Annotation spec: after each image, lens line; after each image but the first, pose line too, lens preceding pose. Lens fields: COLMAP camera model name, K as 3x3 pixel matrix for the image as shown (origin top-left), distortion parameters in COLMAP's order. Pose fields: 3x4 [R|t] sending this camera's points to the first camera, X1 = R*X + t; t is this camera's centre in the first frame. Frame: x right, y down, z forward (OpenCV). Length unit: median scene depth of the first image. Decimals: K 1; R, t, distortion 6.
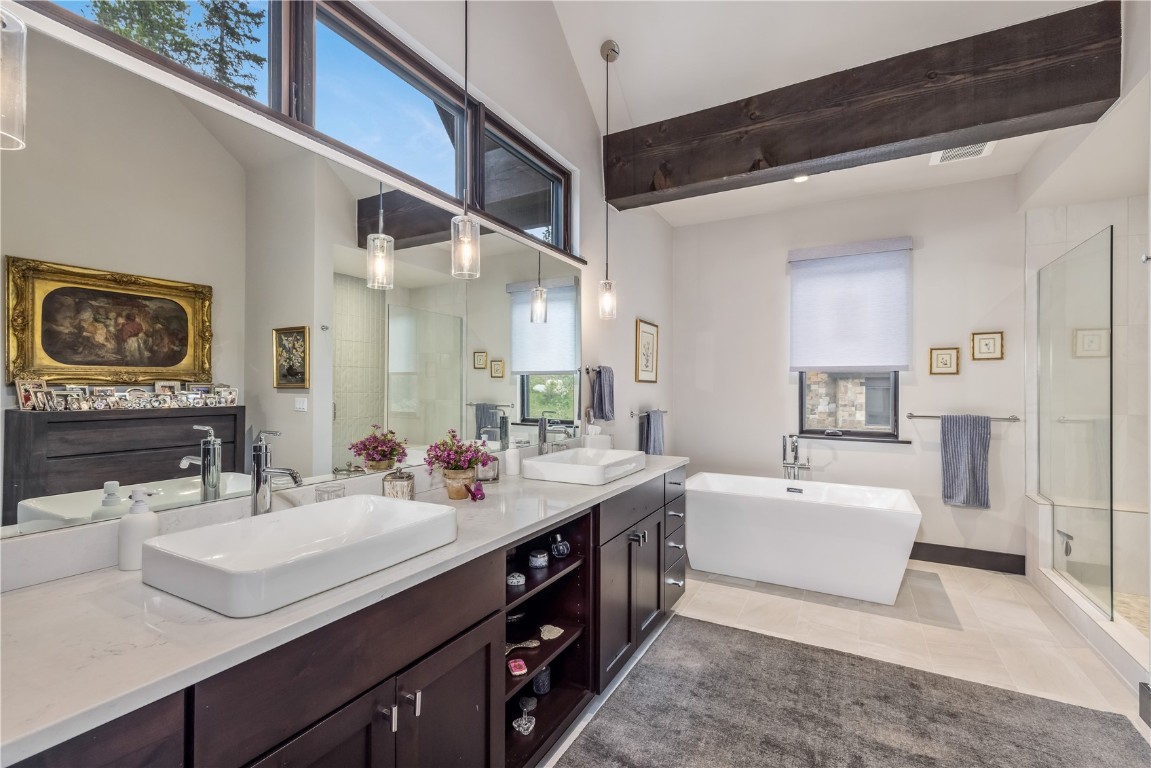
lens RADIAL K [[500.1, 0, 574.6], [0, 500.1, 387.2], [0, 0, 1]] dist [0.000066, 0.000047]
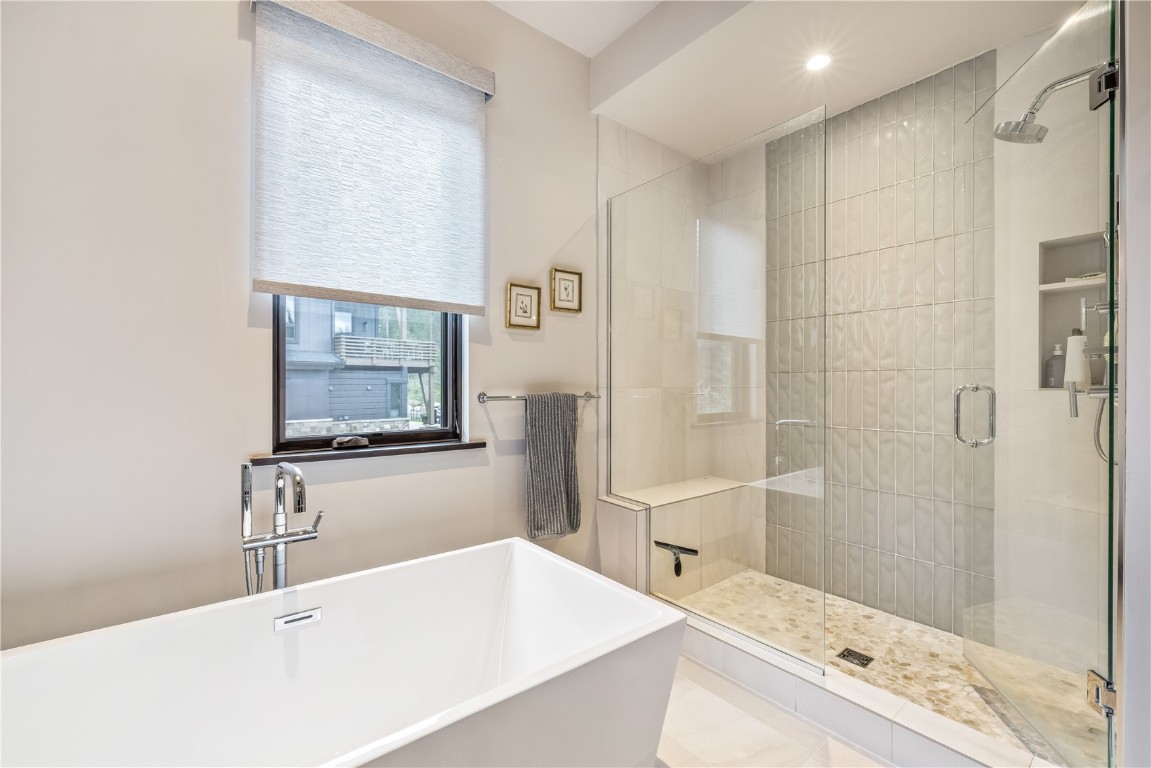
lens RADIAL K [[500.1, 0, 574.8], [0, 500.1, 378.2], [0, 0, 1]] dist [0.000066, 0.000047]
pose [[0.383217, 0.005651, 0.923641, 0.191394], [-0.006738, 0.999972, -0.003322, 0.037024], [-0.923634, -0.004951, 0.383244, 0.691154]]
